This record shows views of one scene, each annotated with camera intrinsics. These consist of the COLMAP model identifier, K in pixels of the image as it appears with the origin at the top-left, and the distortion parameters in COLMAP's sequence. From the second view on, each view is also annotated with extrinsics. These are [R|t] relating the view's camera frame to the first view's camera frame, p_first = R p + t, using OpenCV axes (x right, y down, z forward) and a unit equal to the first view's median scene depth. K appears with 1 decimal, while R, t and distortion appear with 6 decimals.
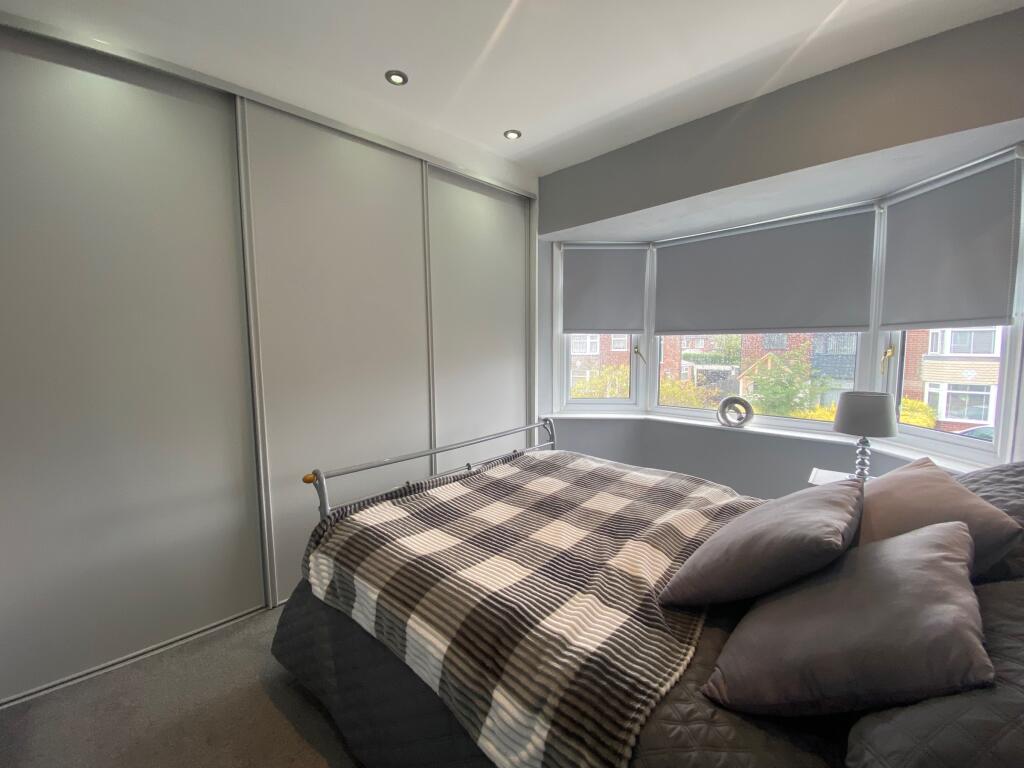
lens RADIAL K [[415.8, 0, 509.6], [0, 415.8, 384.9], [0, 0, 1]] dist [0.012501, -0.015365]
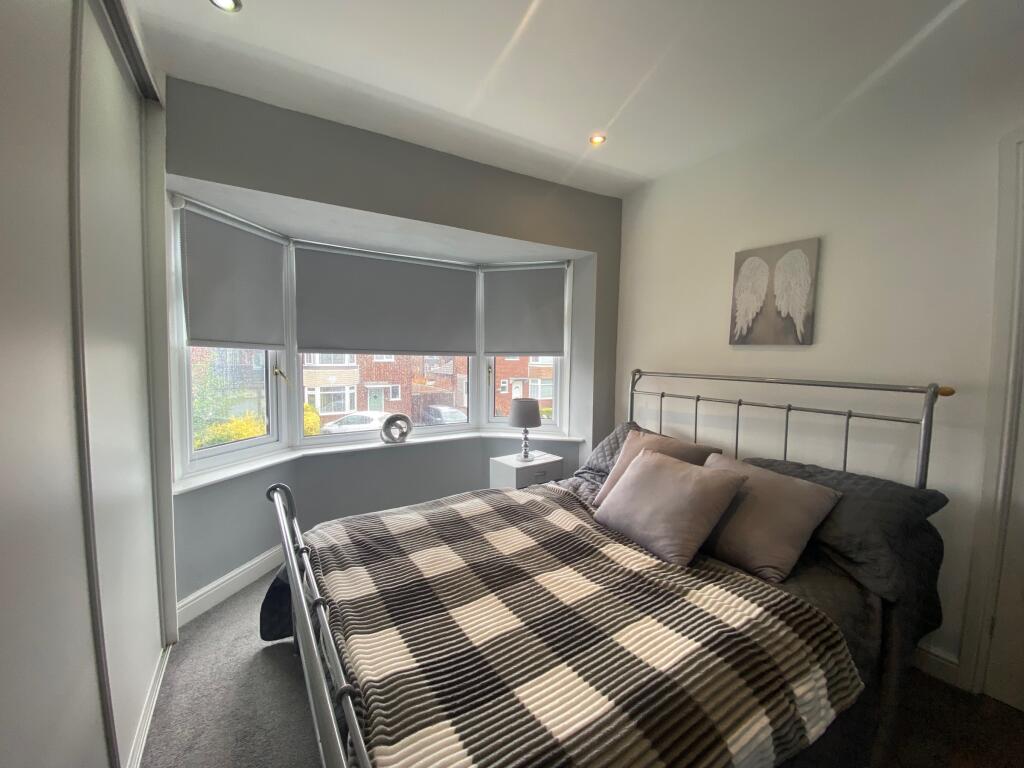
lens RADIAL K [[415.8, 0, 508.9], [0, 415.8, 380.0], [0, 0, 1]] dist [0.012501, -0.015365]
pose [[0.226171, -0.043812, 0.973102, -0.419849], [0.077005, 0.996666, 0.026975, -0.064324], [-0.971039, 0.068833, 0.228790, 0.479226]]
